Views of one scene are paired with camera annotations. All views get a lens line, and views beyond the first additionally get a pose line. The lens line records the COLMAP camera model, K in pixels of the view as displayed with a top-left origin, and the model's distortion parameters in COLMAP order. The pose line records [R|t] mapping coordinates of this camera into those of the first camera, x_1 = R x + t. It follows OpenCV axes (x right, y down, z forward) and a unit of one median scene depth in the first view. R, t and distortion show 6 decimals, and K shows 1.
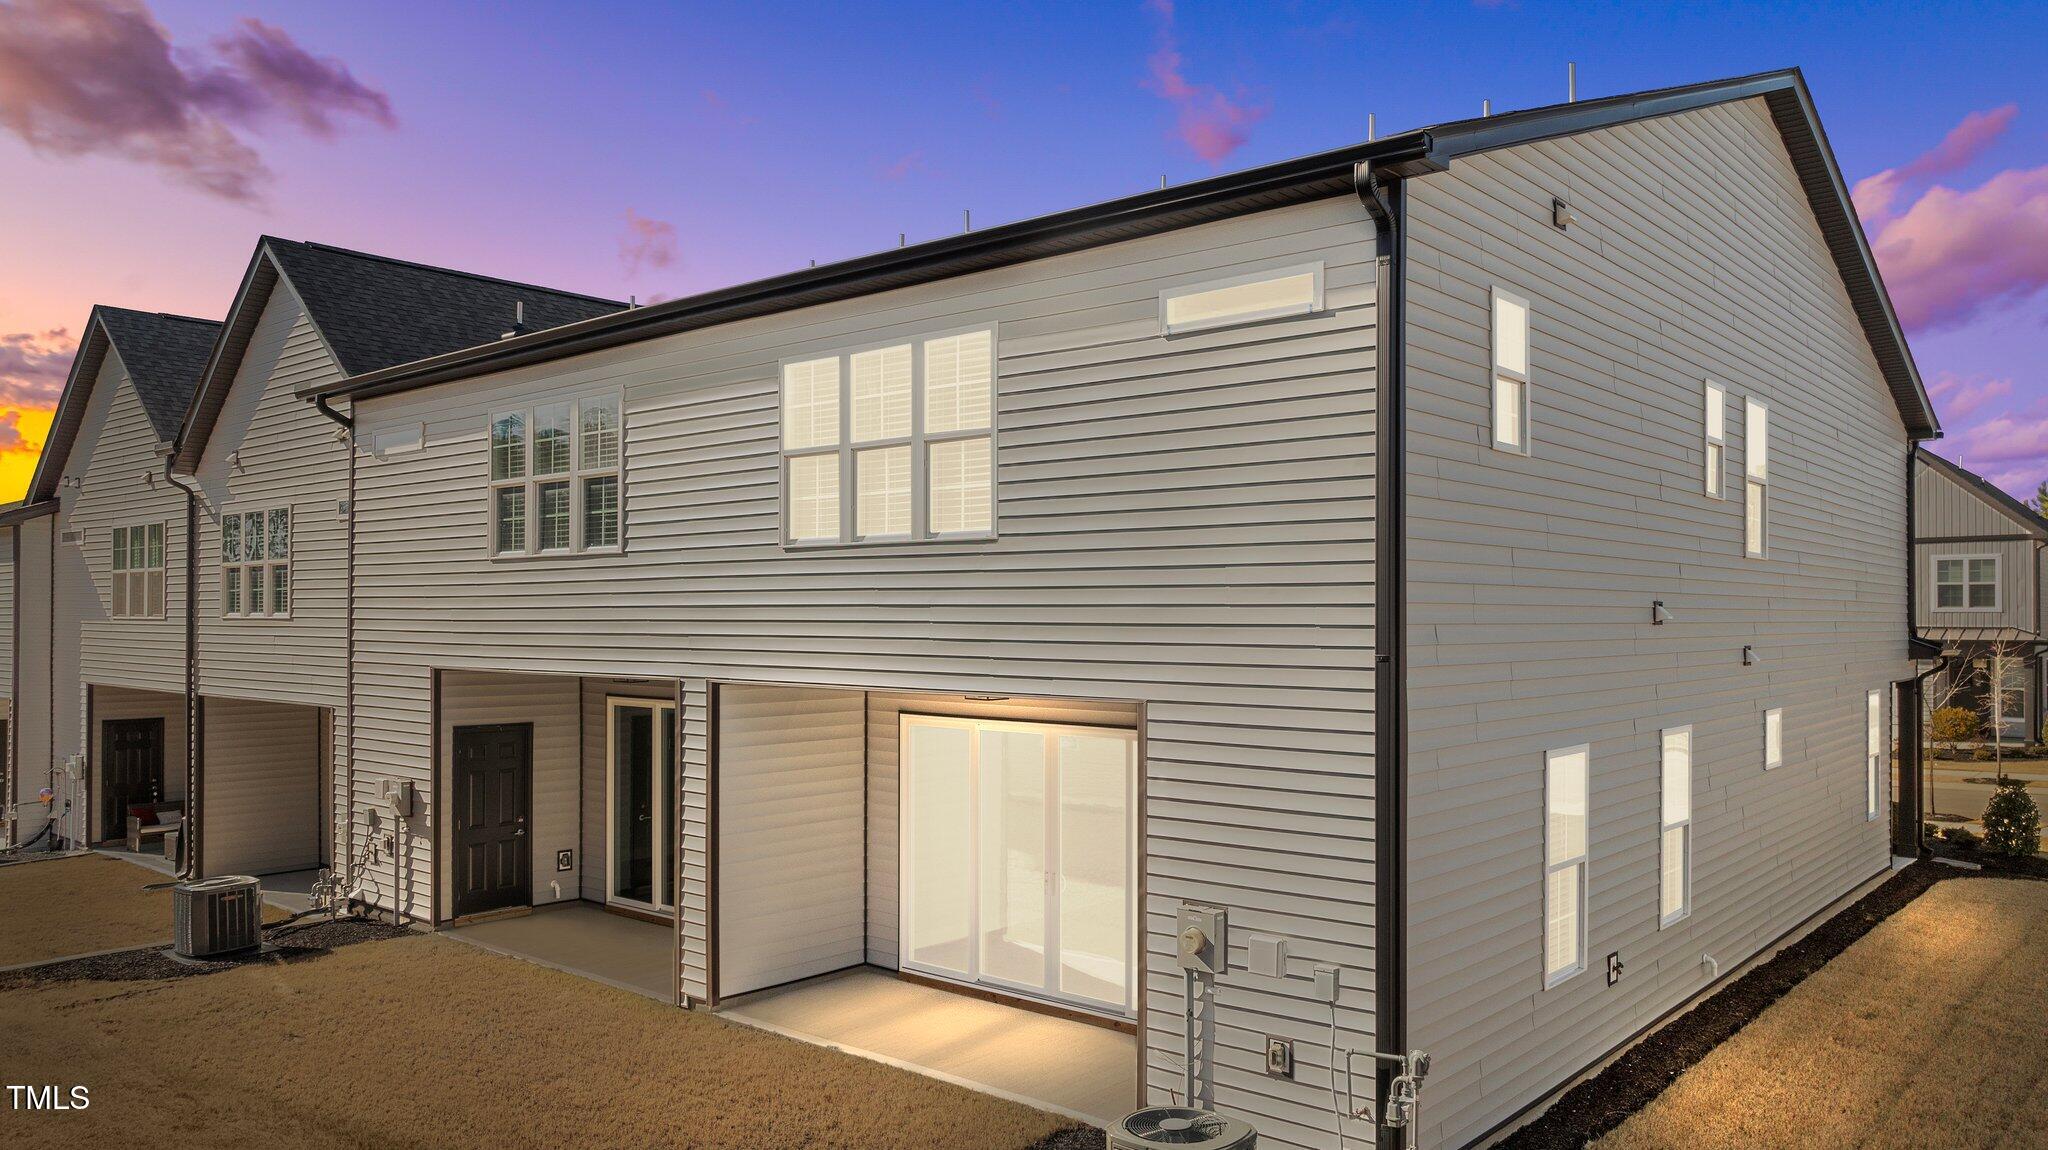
lens RADIAL K [[1464.2, 0, 1024.0], [0, 1464.2, 575.0], [0, 0, 1]] dist [-0.044444, 0.000973]
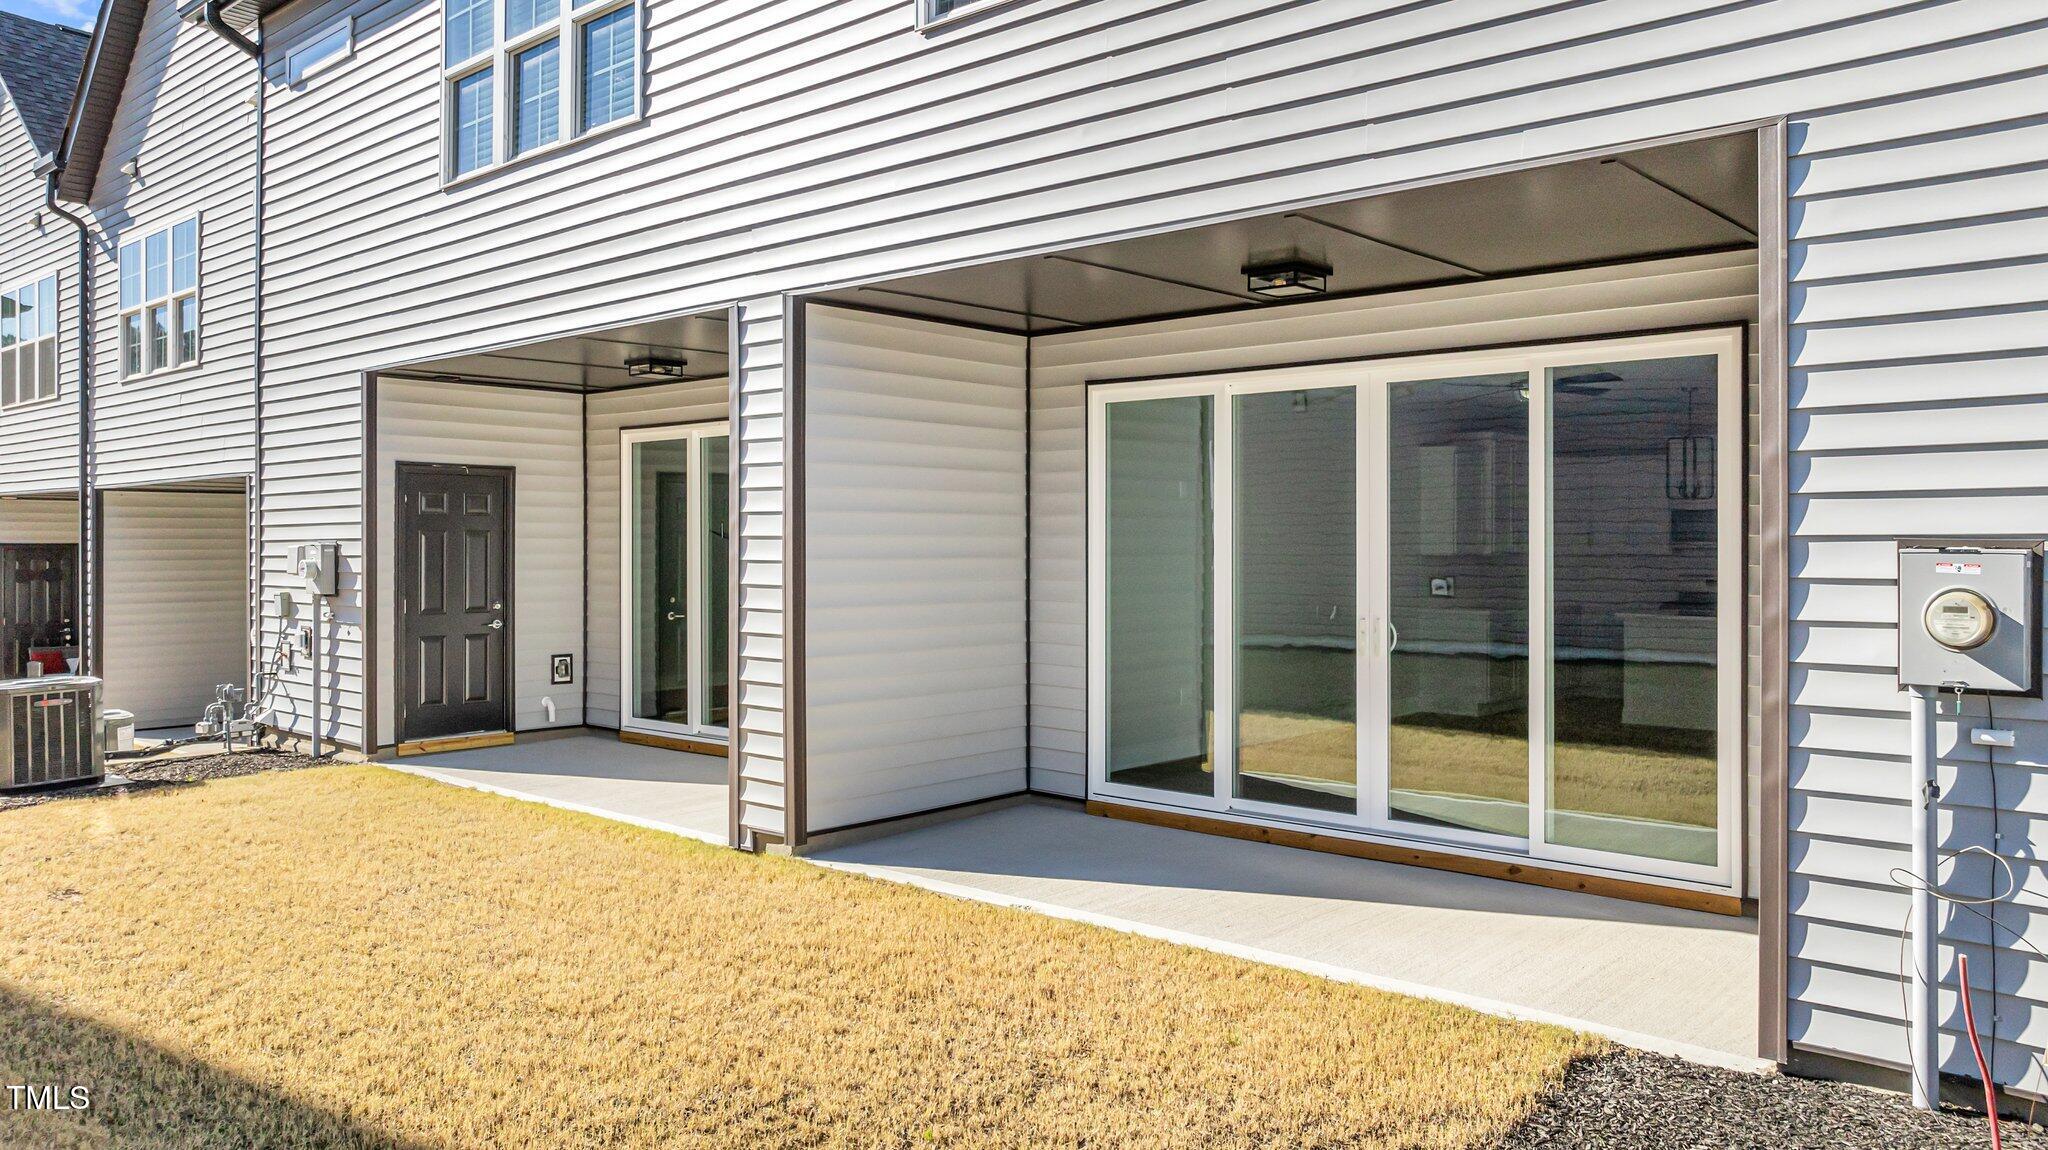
lens RADIAL K [[1476.1, 0, 1017.6], [0, 1476.1, 512.0], [0, 0, 1]] dist [-0.042923, 0.029281]
pose [[0.999762, -0.003258, -0.021551, -0.085384], [0.003499, 0.999932, 0.011135, 0.119458], [0.021513, -0.011208, 0.999706, 0.314531]]
